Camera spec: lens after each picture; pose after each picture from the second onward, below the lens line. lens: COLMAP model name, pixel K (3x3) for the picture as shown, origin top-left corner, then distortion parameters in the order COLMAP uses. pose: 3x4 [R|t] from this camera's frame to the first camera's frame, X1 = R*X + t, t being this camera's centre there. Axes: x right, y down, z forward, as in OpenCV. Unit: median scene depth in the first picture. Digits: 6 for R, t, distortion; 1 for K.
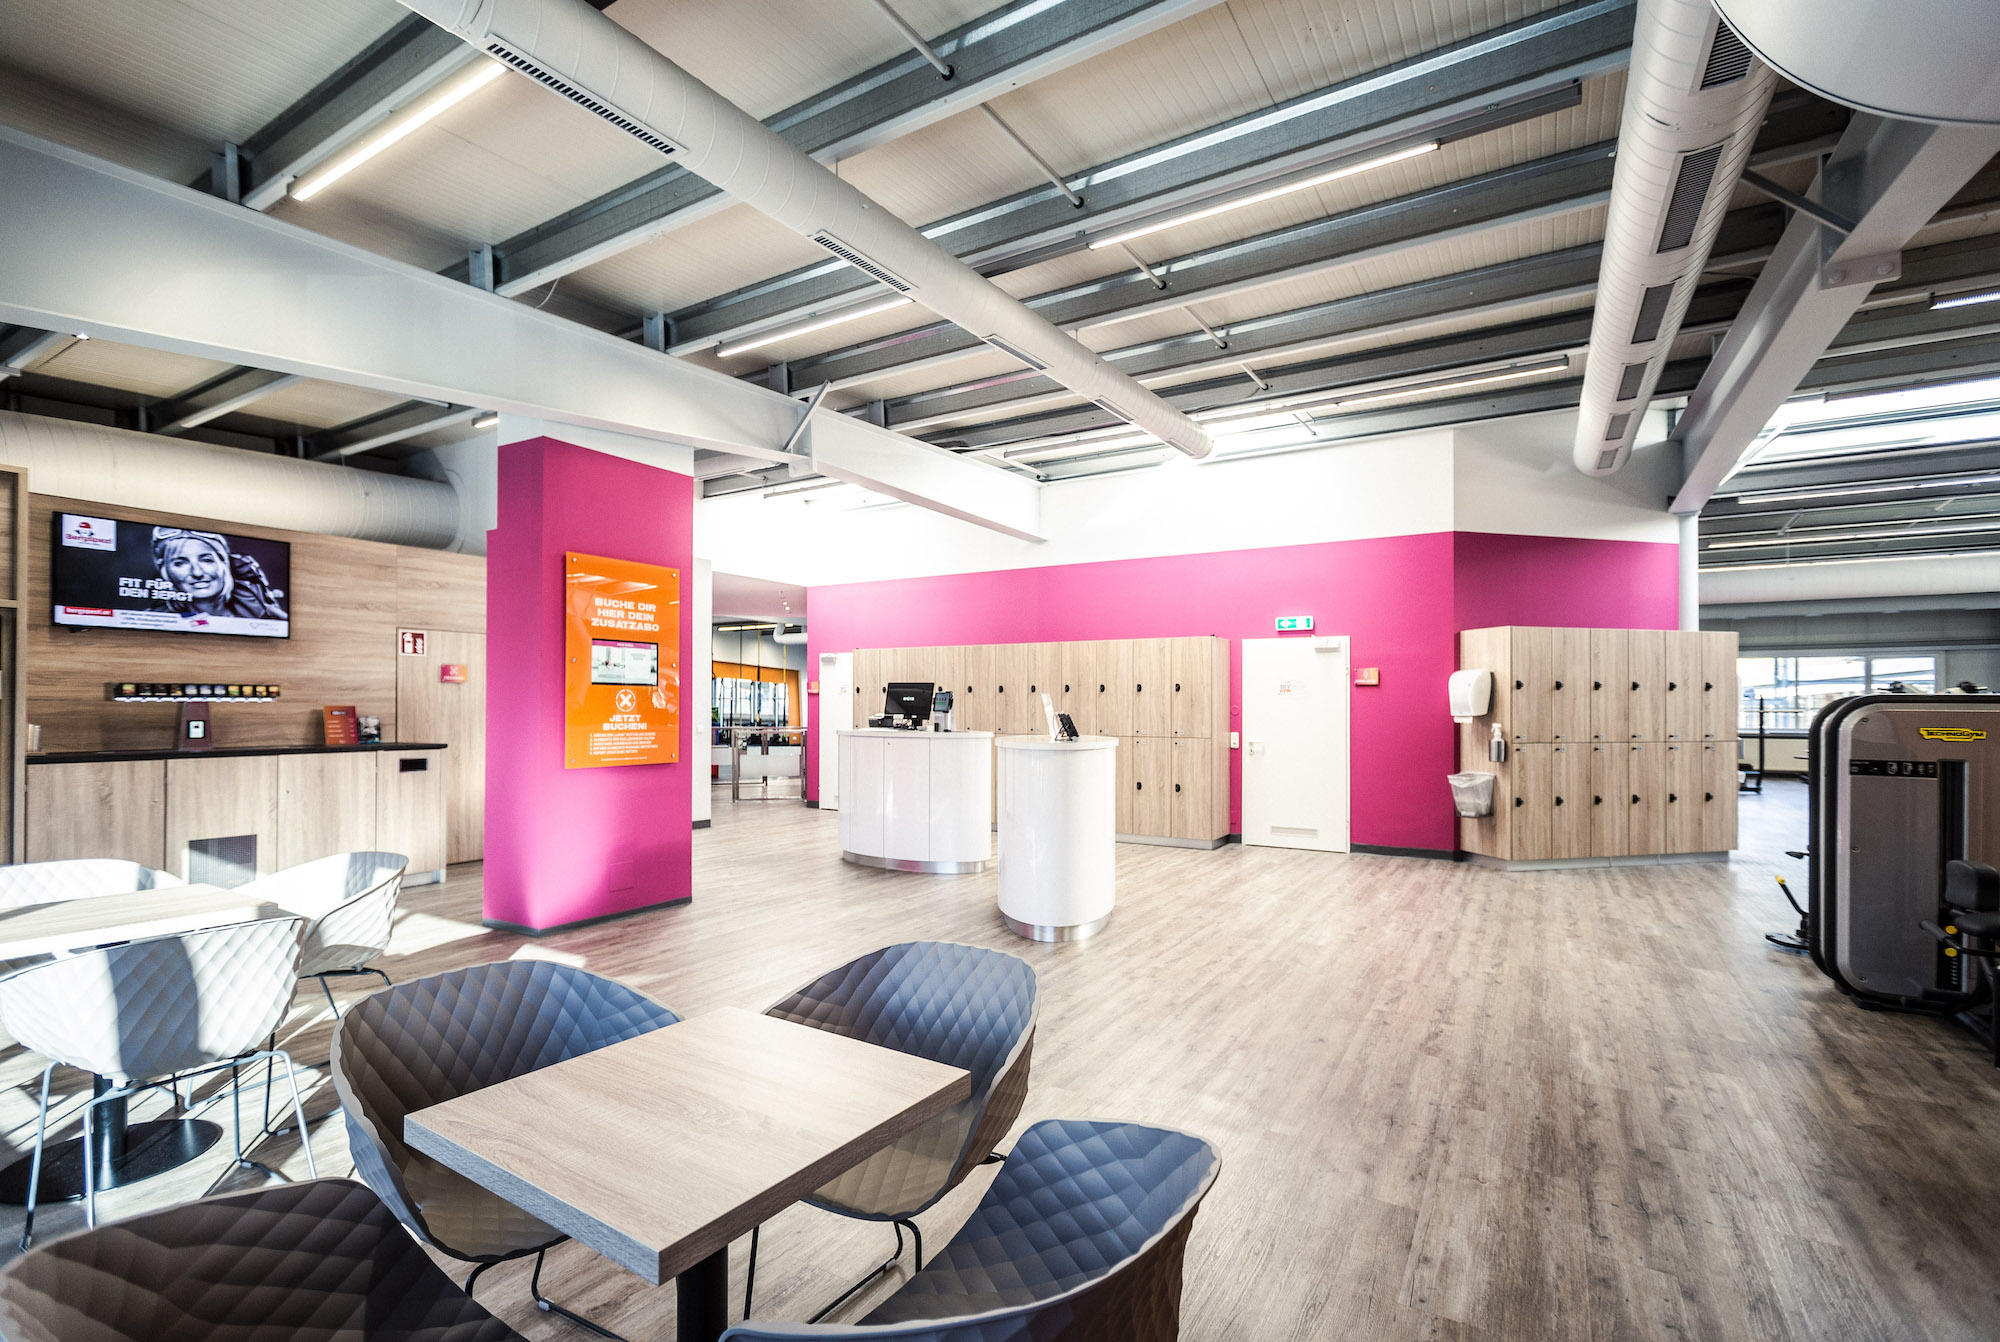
lens RADIAL K [[890.9, 0, 990.0], [0, 890.9, 704.1], [0, 0, 1]] dist [-0.003624, -0.001354]
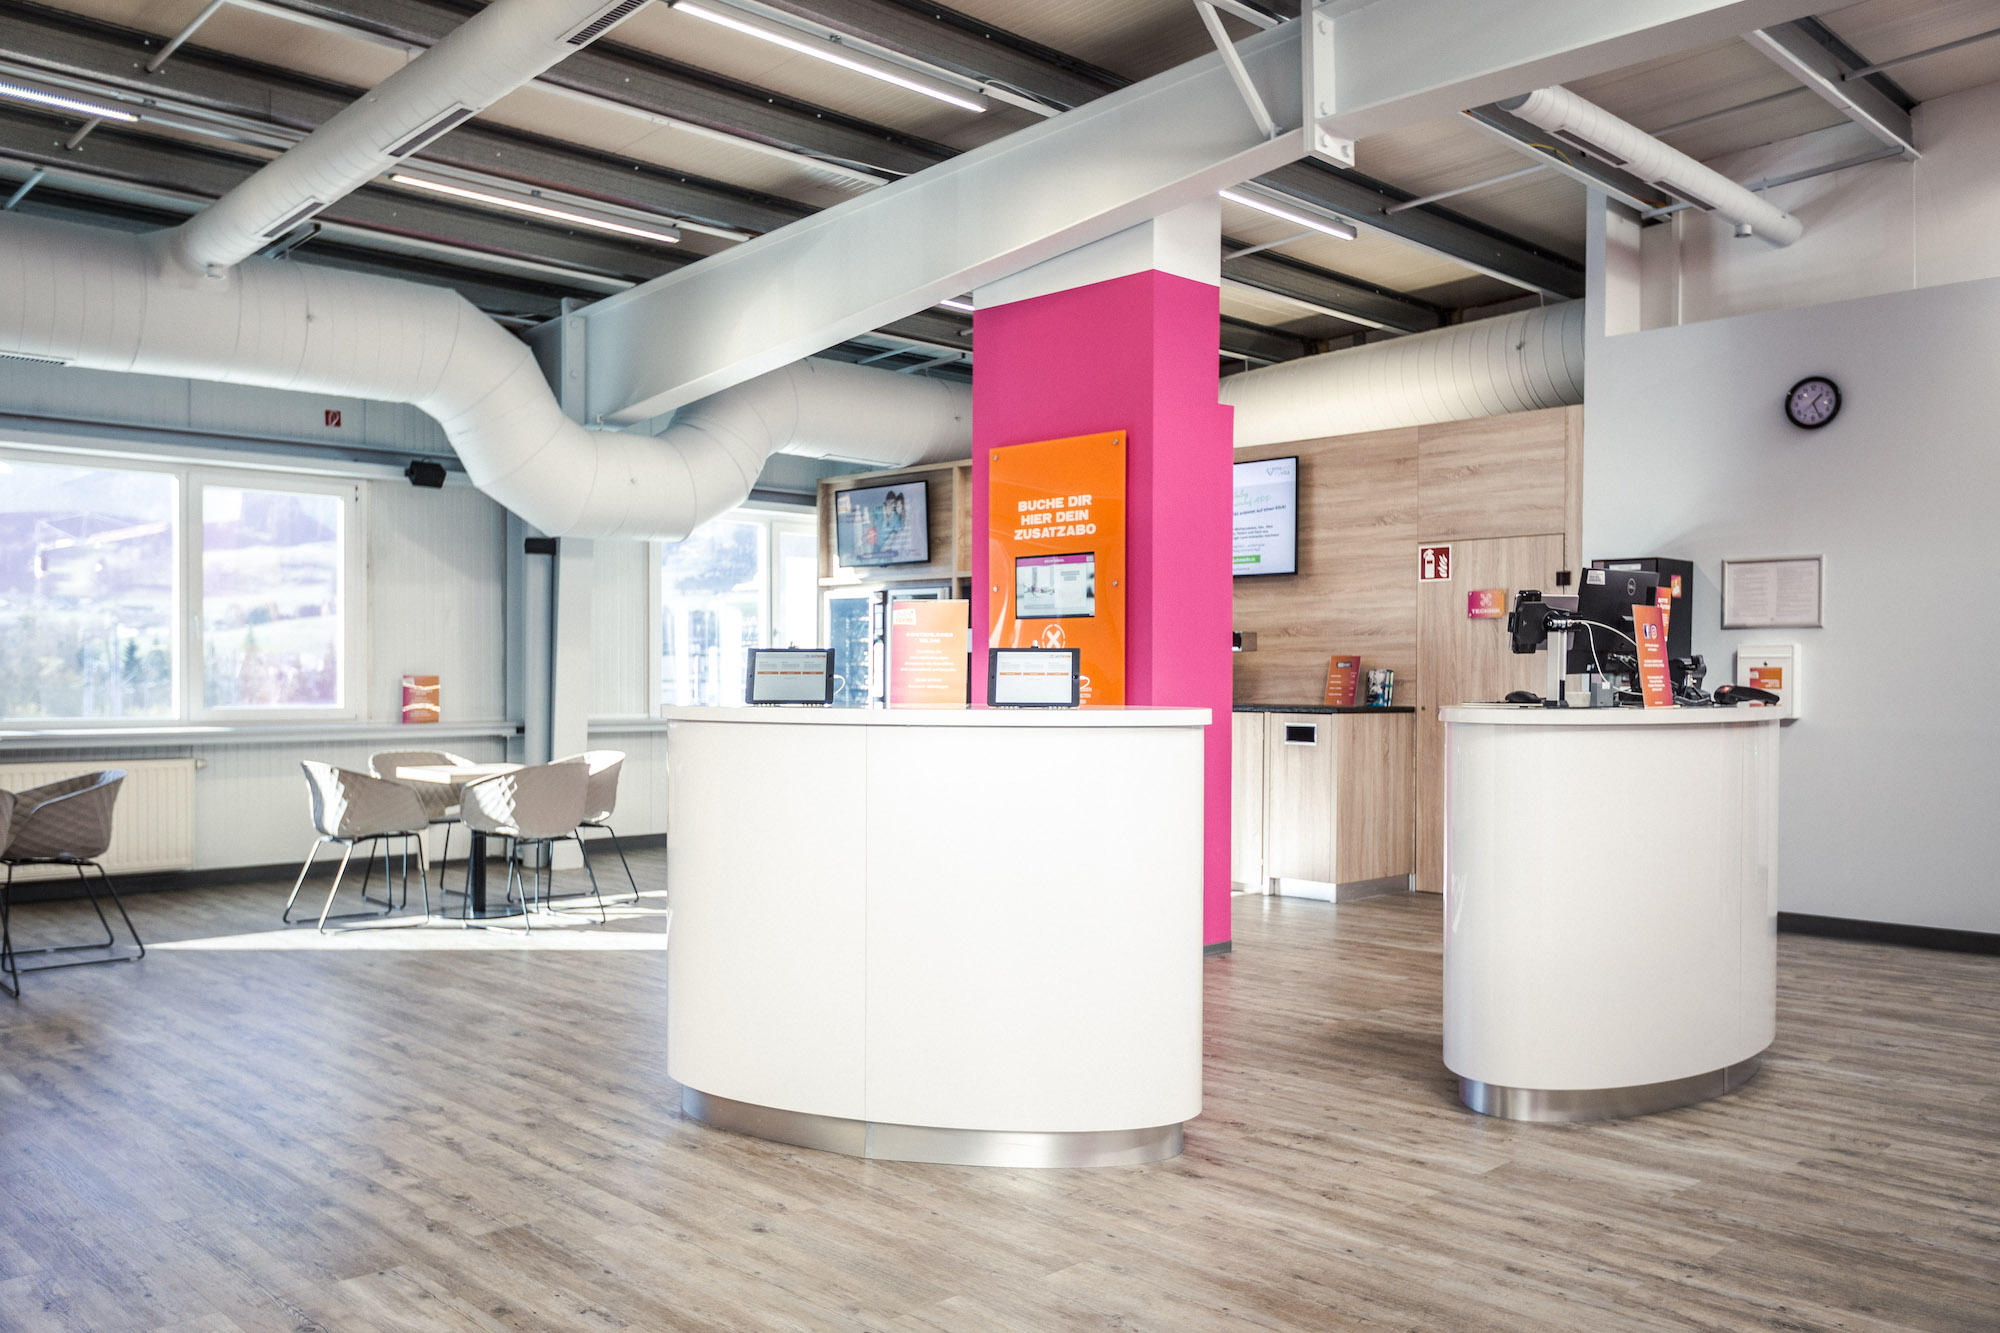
lens RADIAL K [[1632.7, 0, 1000.0], [0, 1632.7, 666.5], [0, 0, 1]] dist [-0.010589, -0.003378]
pose [[-0.245779, -0.008489, -0.969289, 0.754923], [0.001782, 0.999956, -0.009210, 0.025460], [0.969324, -0.003991, -0.245753, 1.139099]]
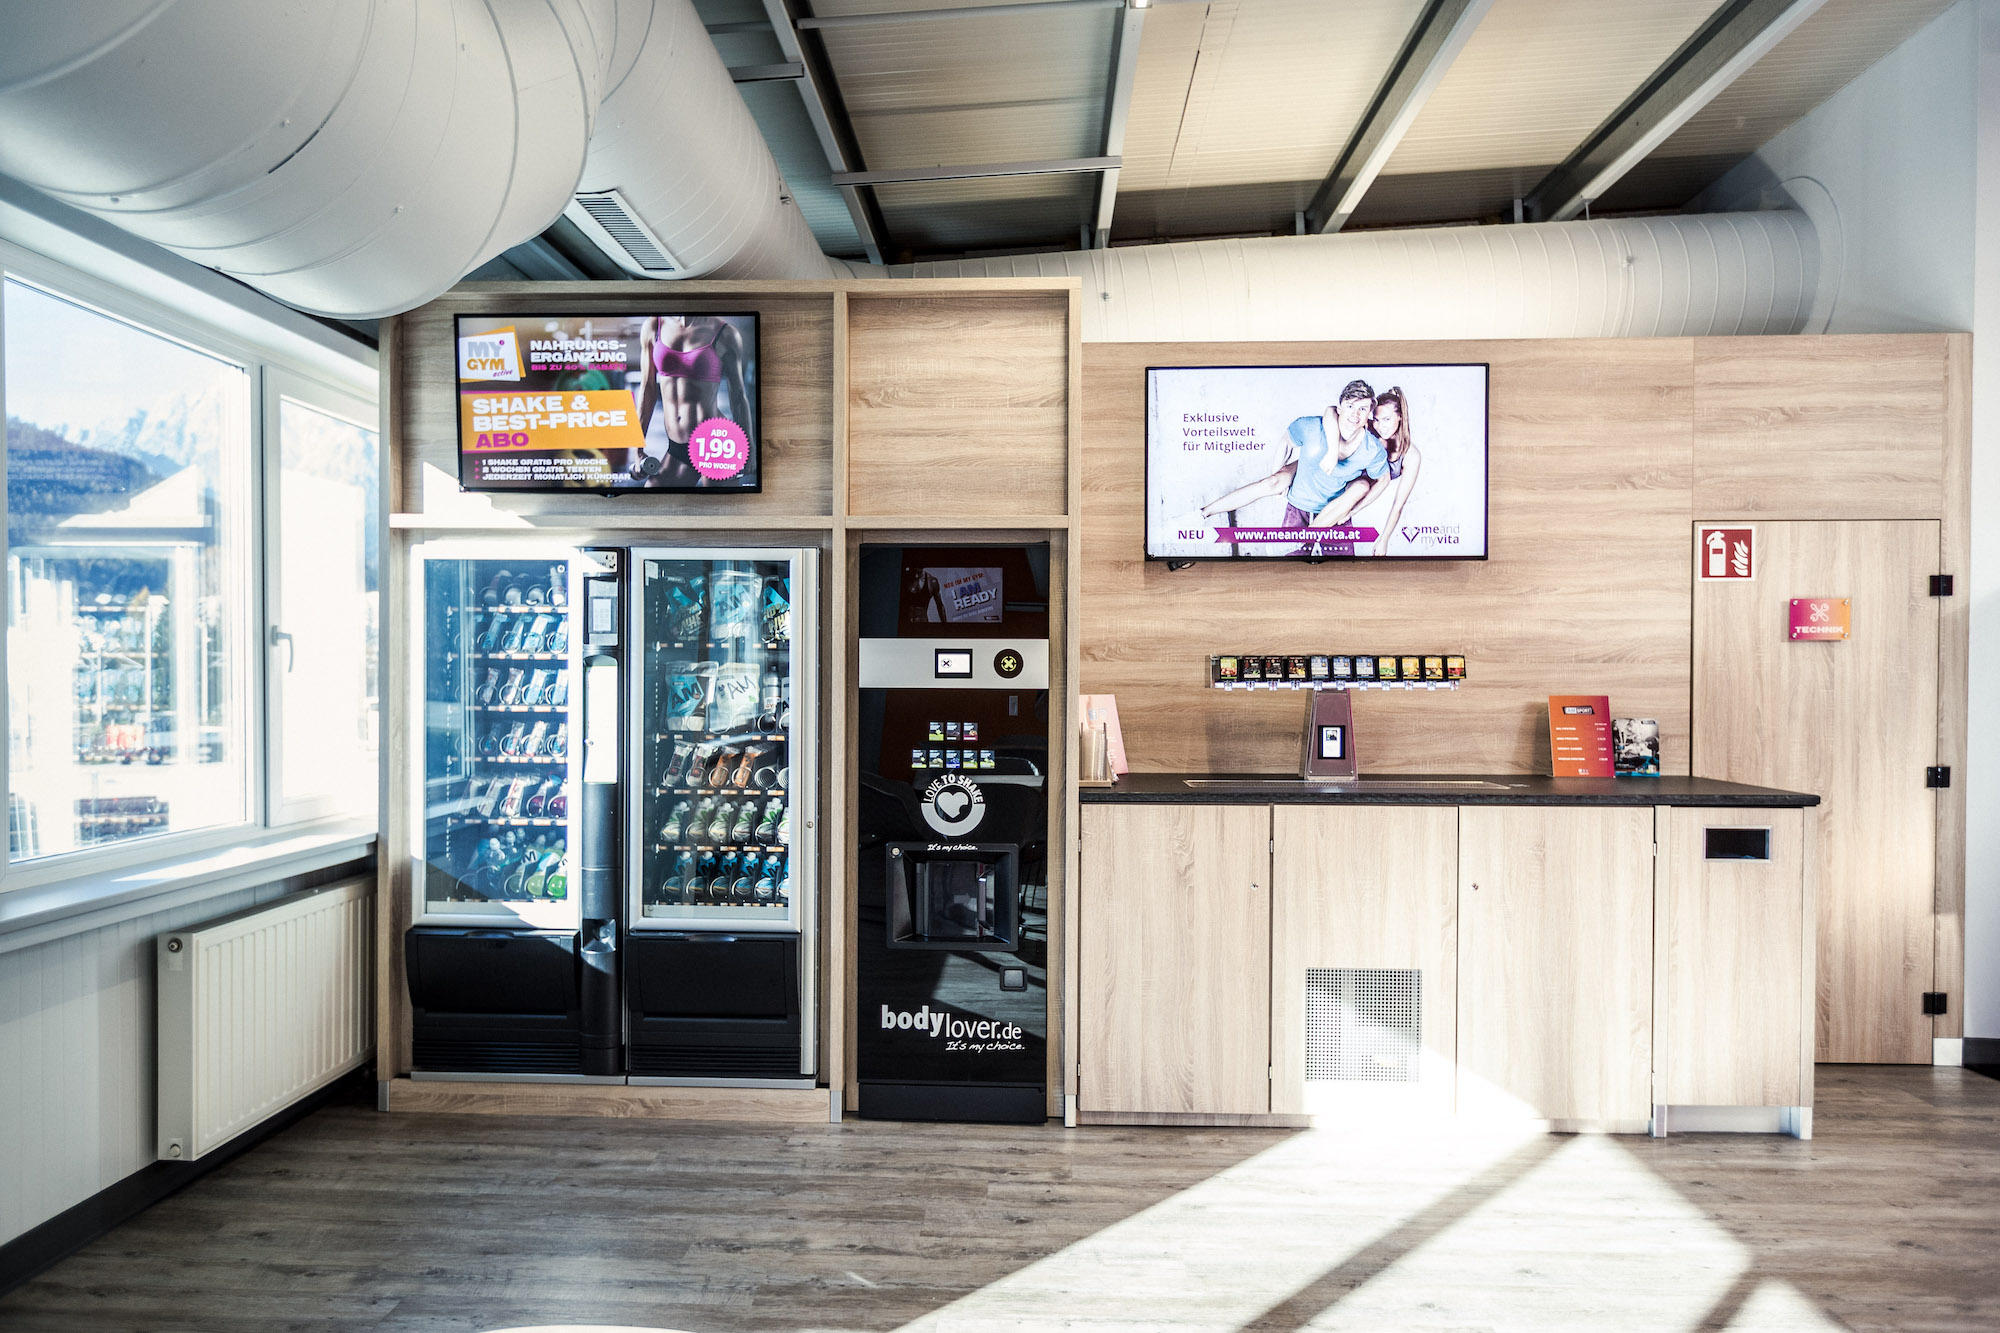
lens RADIAL K [[1266.5, 0, 996.7], [0, 1266.5, 681.2], [0, 0, 1]] dist [0.001851, -0.000452]
pose [[0.481806, 0.008274, -0.876239, -0.313138], [0.002933, 0.999935, 0.011054, -0.015074], [0.876273, -0.007896, 0.481751, 0.436132]]
